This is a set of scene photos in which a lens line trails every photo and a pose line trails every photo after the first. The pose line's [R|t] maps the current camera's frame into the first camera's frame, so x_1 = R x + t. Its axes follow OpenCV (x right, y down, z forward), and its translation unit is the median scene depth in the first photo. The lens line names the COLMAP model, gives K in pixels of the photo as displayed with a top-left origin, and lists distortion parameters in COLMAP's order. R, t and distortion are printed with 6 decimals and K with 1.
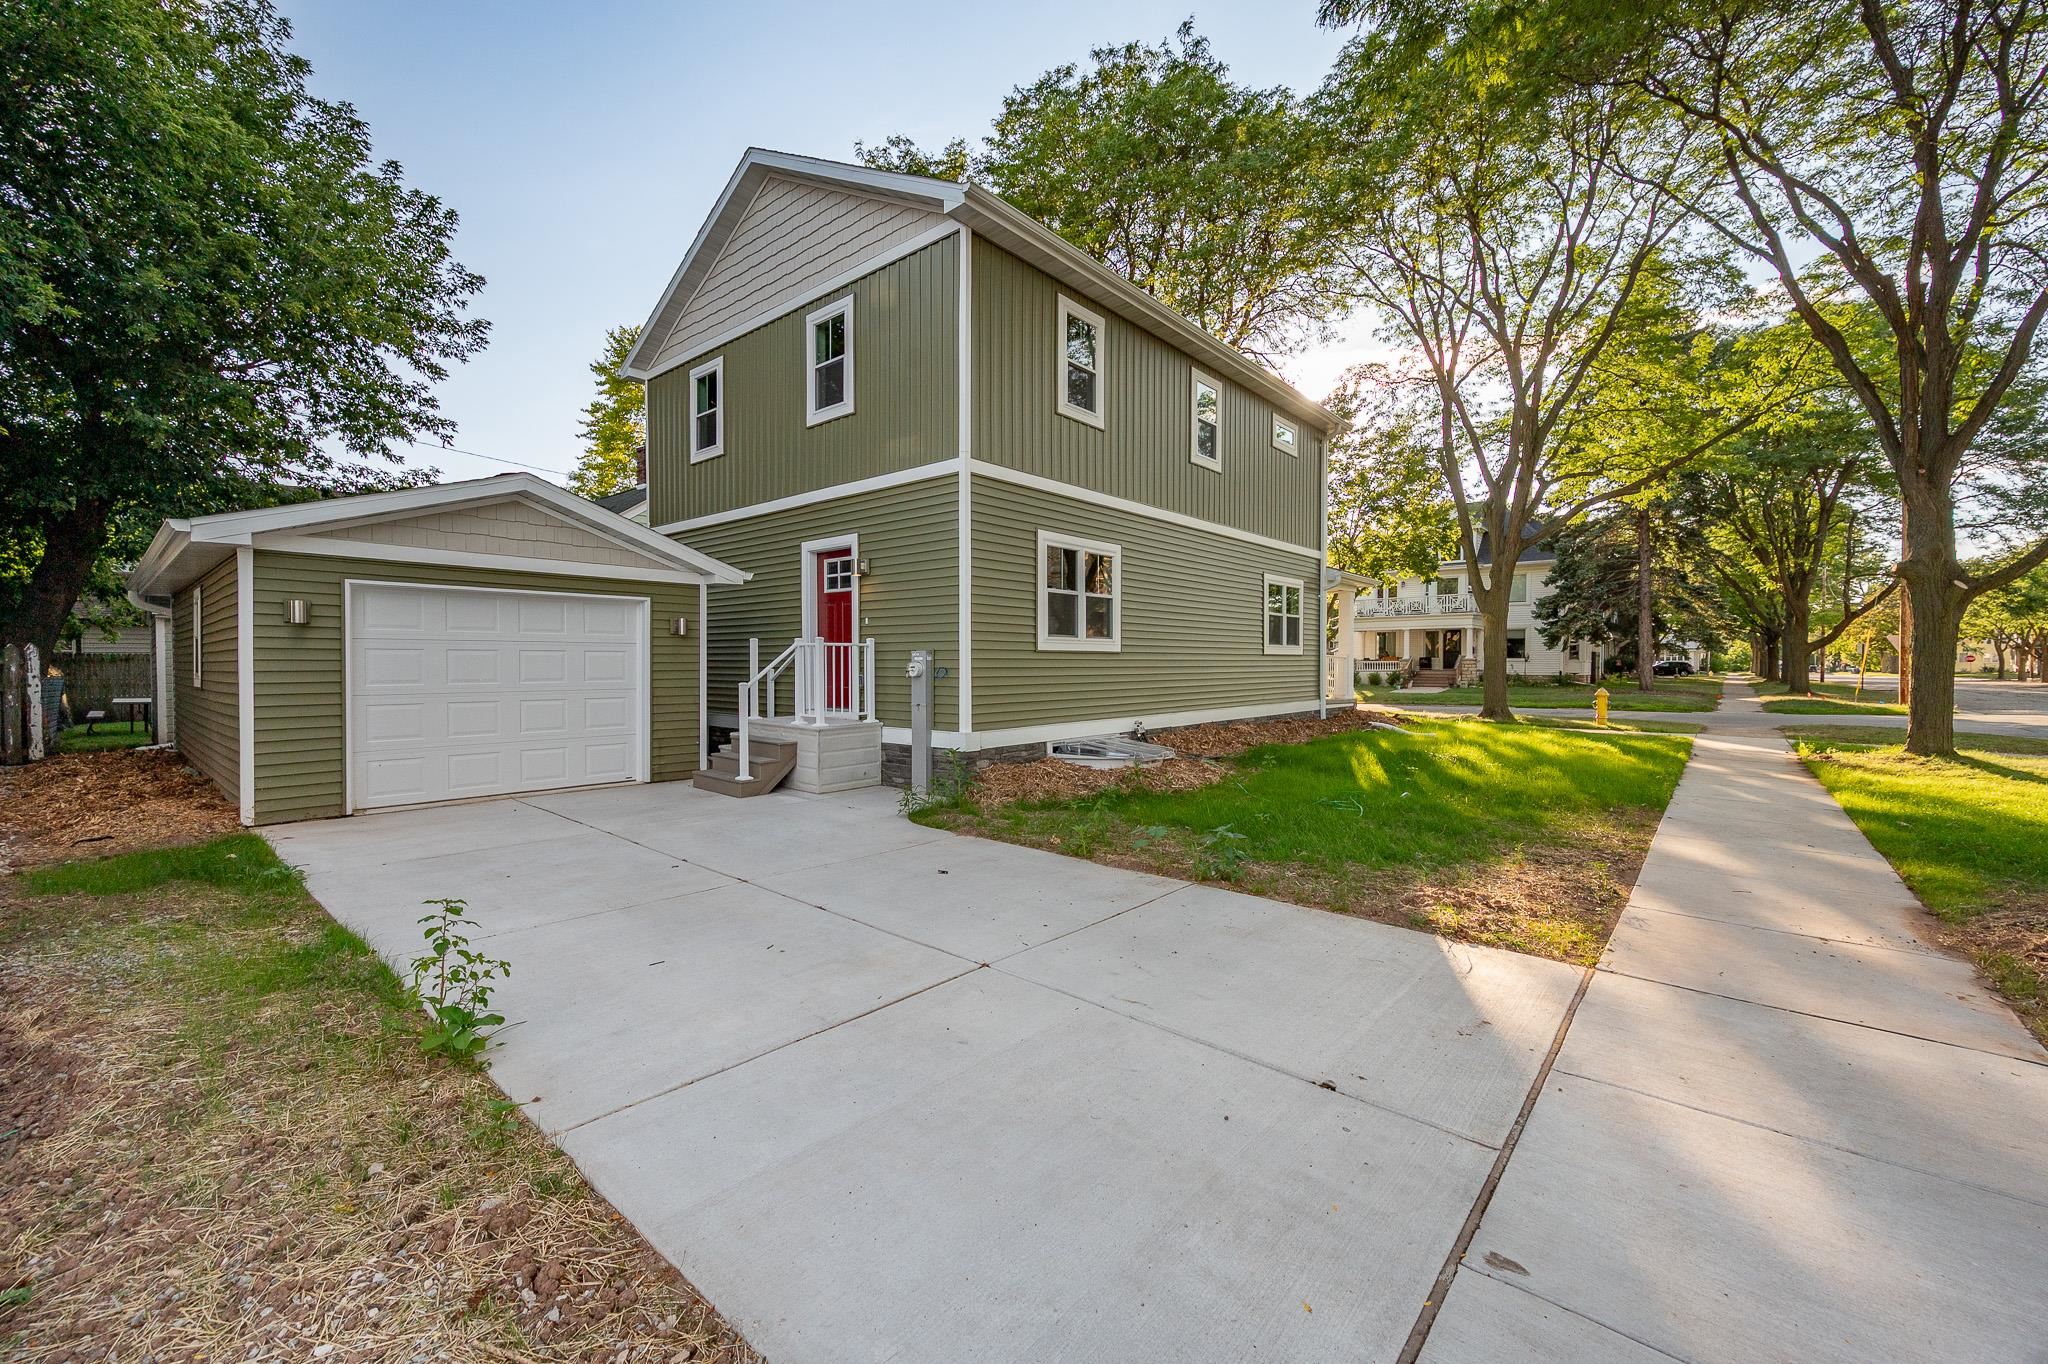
lens RADIAL K [[825.9, 0, 1025.8], [0, 825.9, 678.8], [0, 0, 1]] dist [-0.000536, -0.000077]
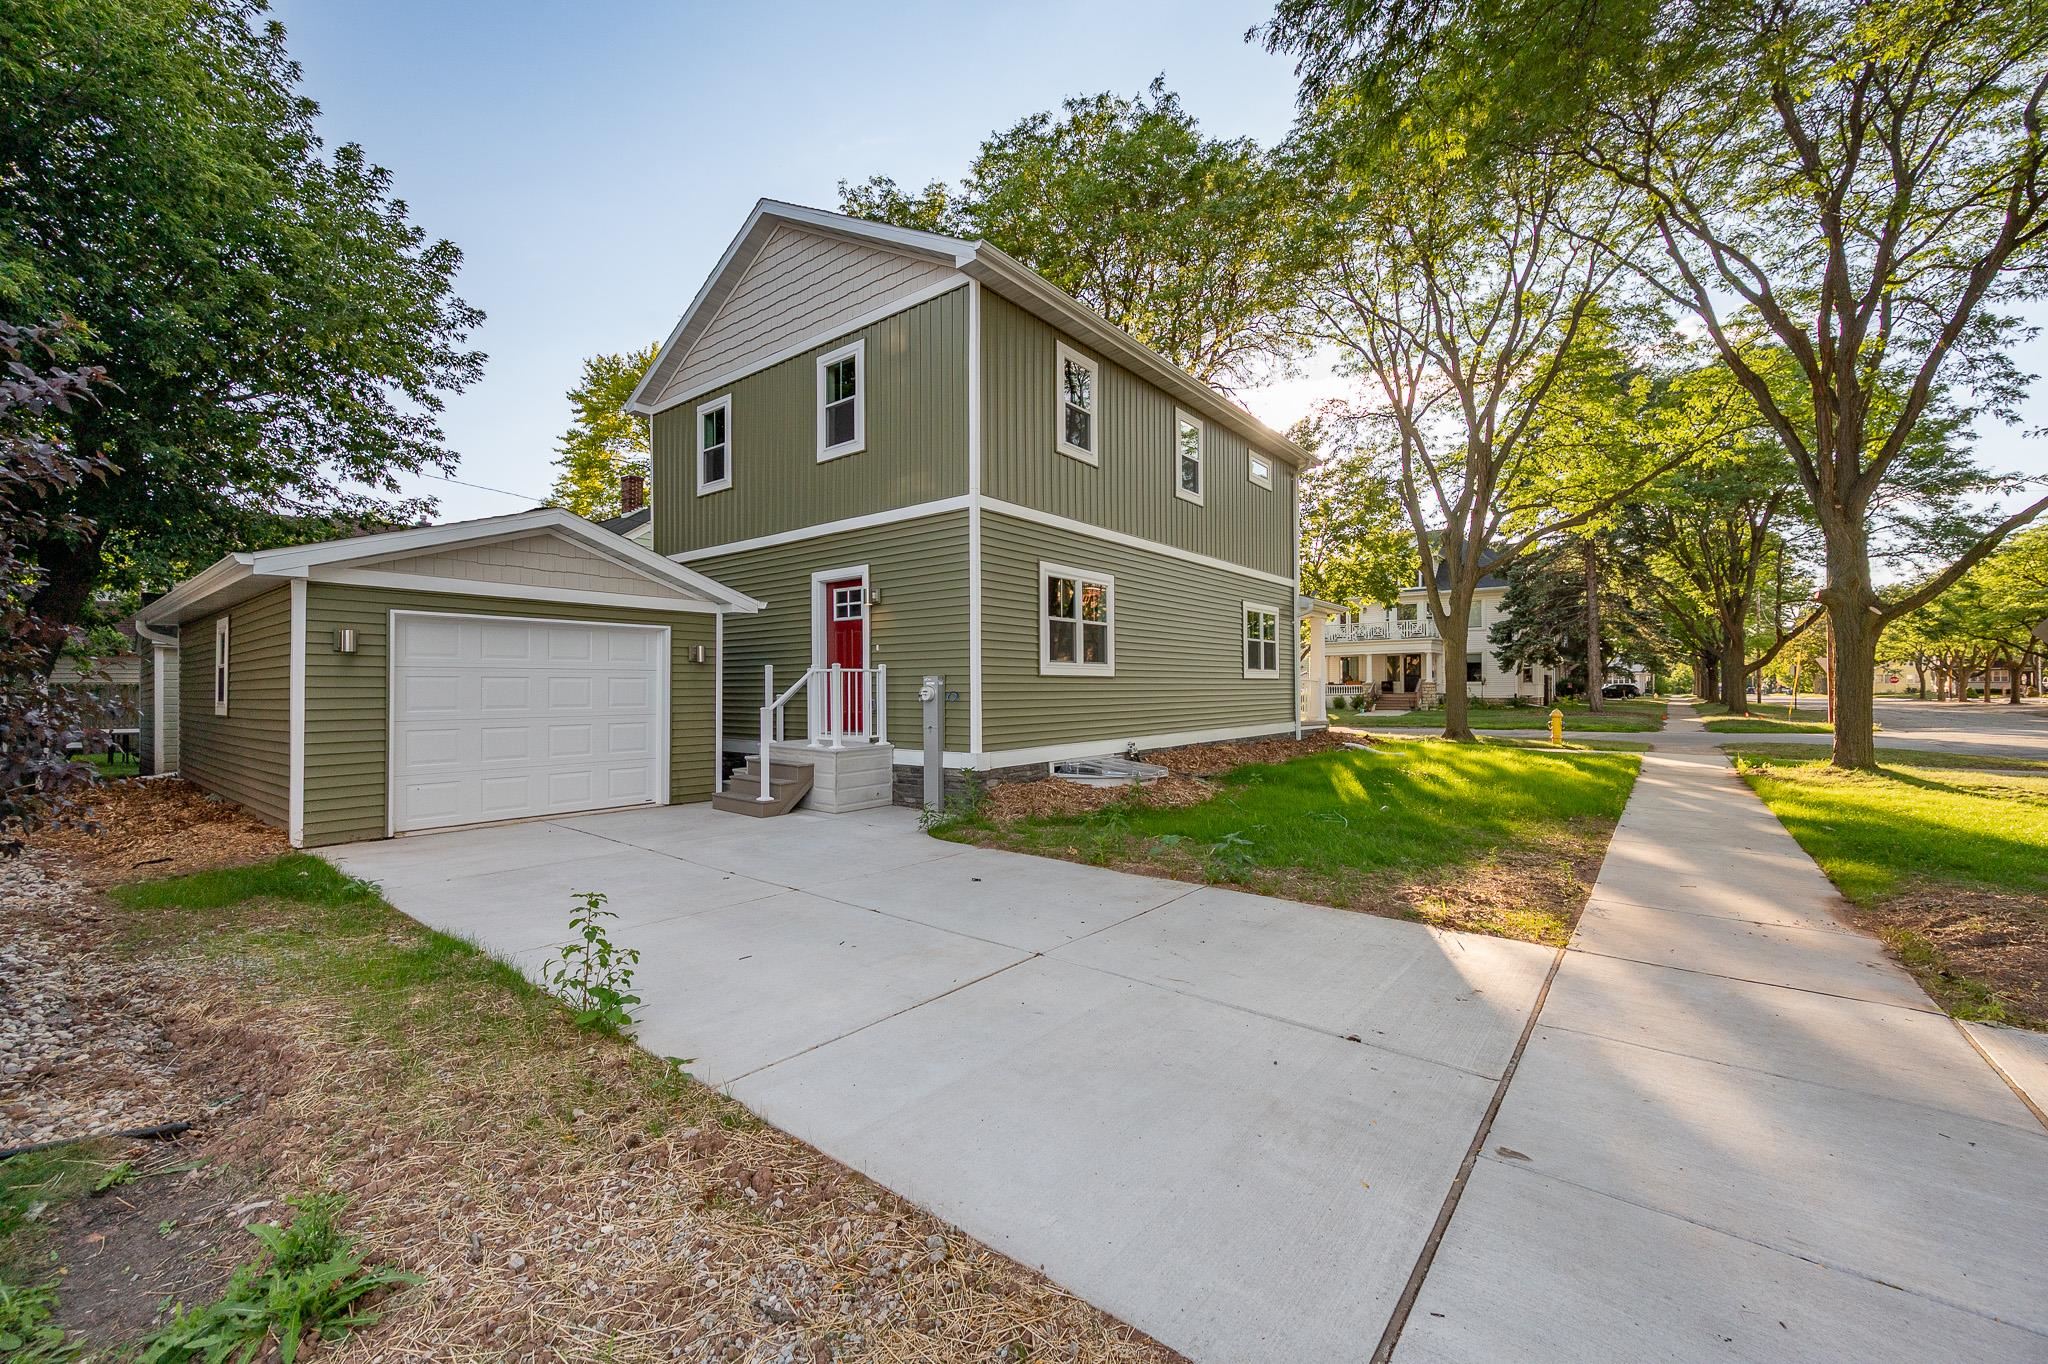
lens RADIAL K [[838.7, 0, 1024.0], [0, 838.7, 682.0], [0, 0, 1]] dist [-0.001035, 0.000131]
pose [[0.998887, -0.005464, 0.046852, -0.036475], [0.006783, 0.999583, -0.028057, 0.002793], [-0.046679, 0.028343, 0.998508, -0.043804]]
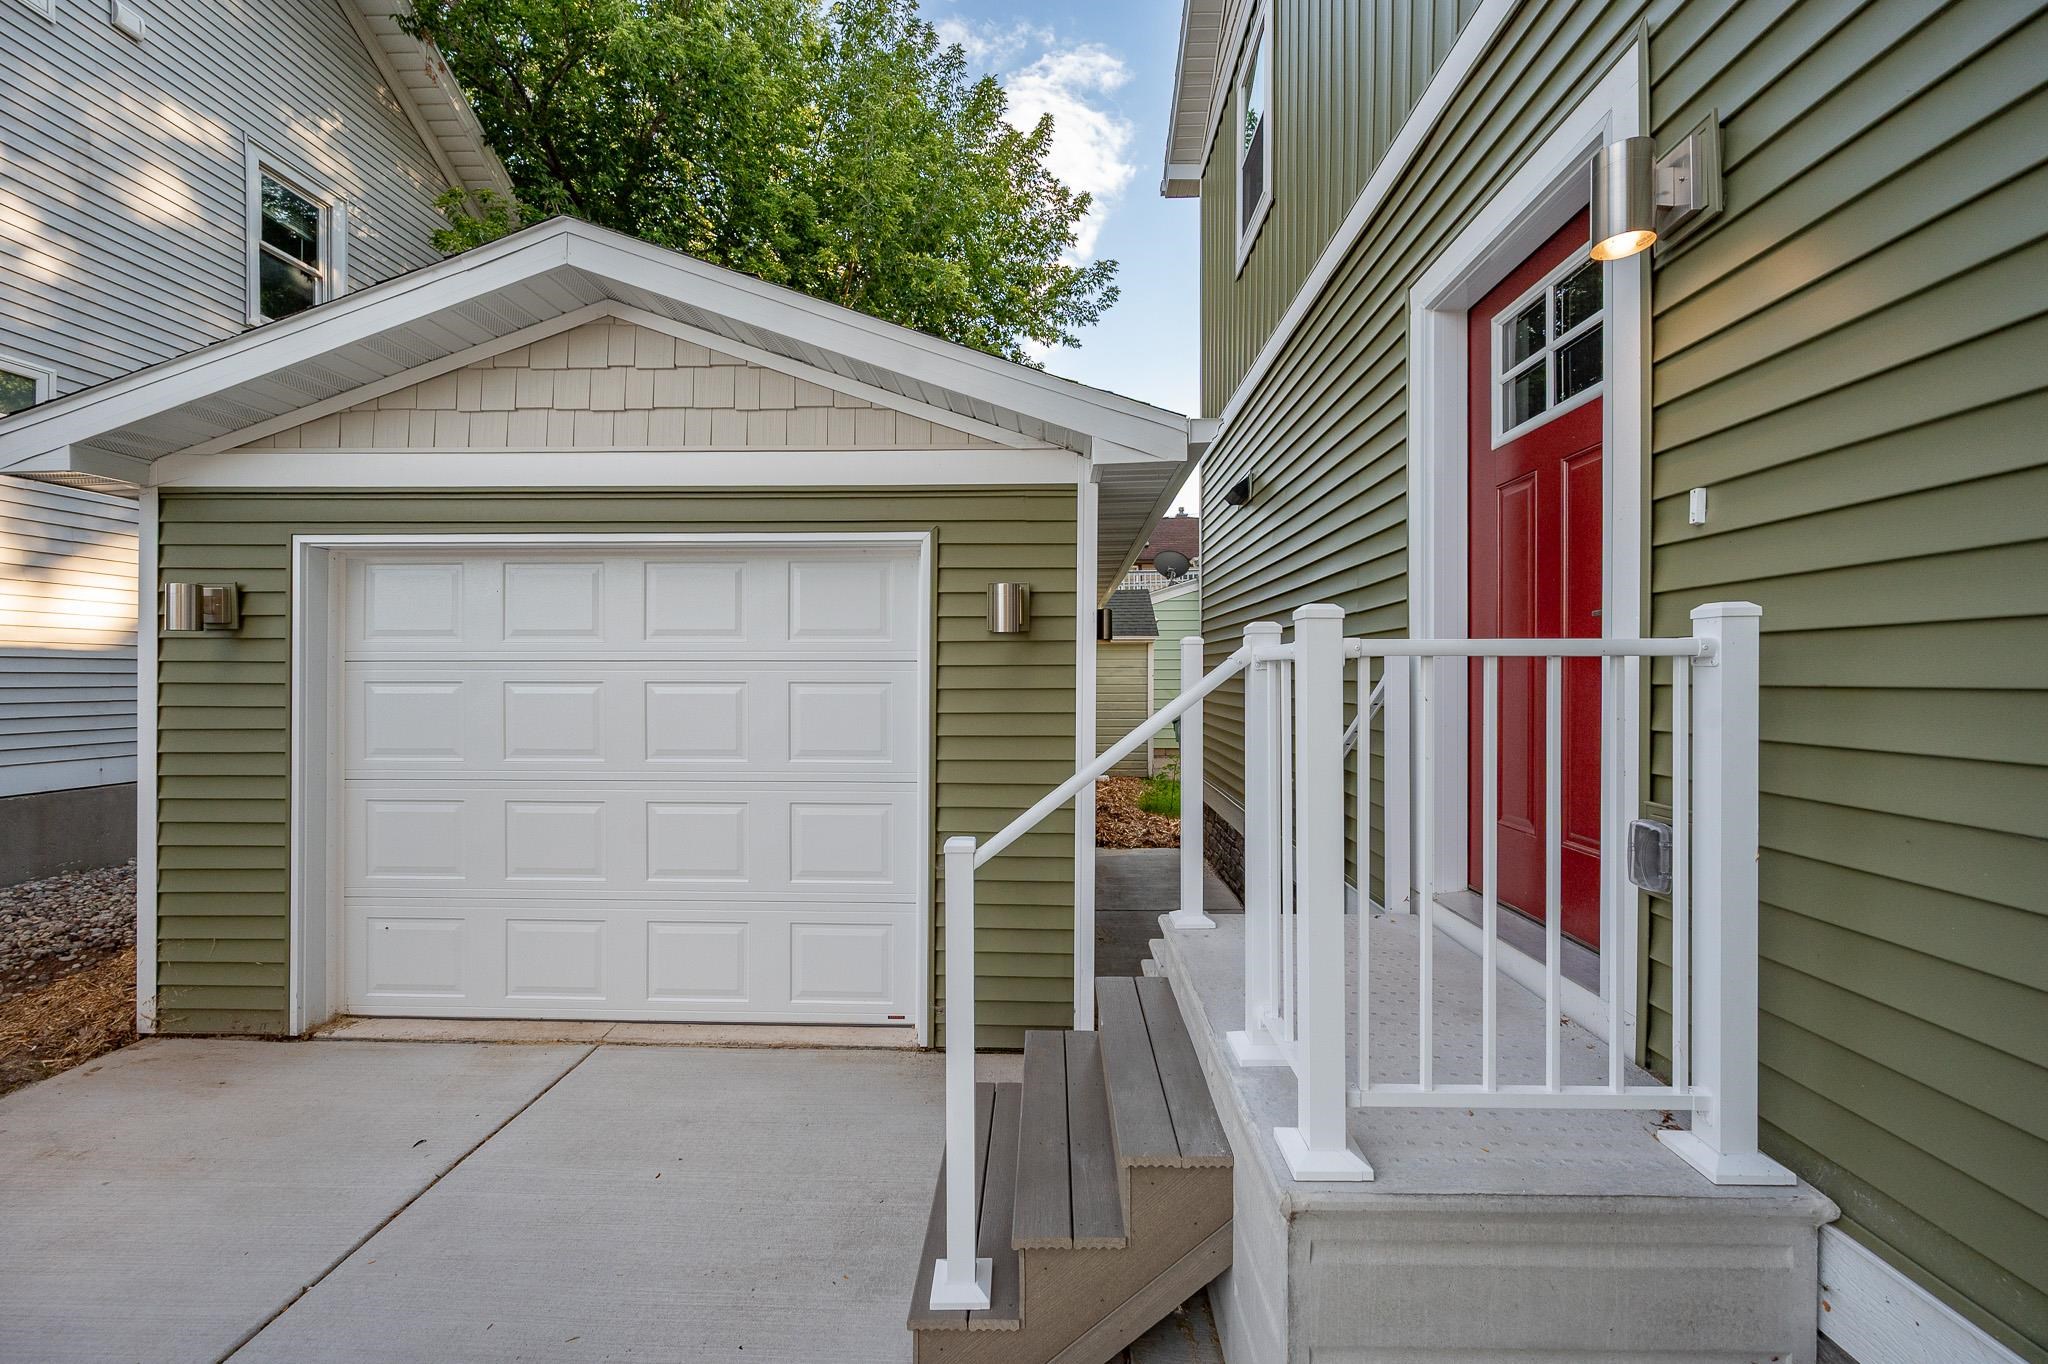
lens RADIAL K [[825.9, 0, 1025.8], [0, 825.9, 678.8], [0, 0, 1]] dist [-0.000536, -0.000077]
pose [[0.628784, -0.000362, -0.777580, -0.092656], [-0.015596, 0.999793, -0.013076, -0.018583], [0.777424, 0.020349, 0.628648, 0.494142]]
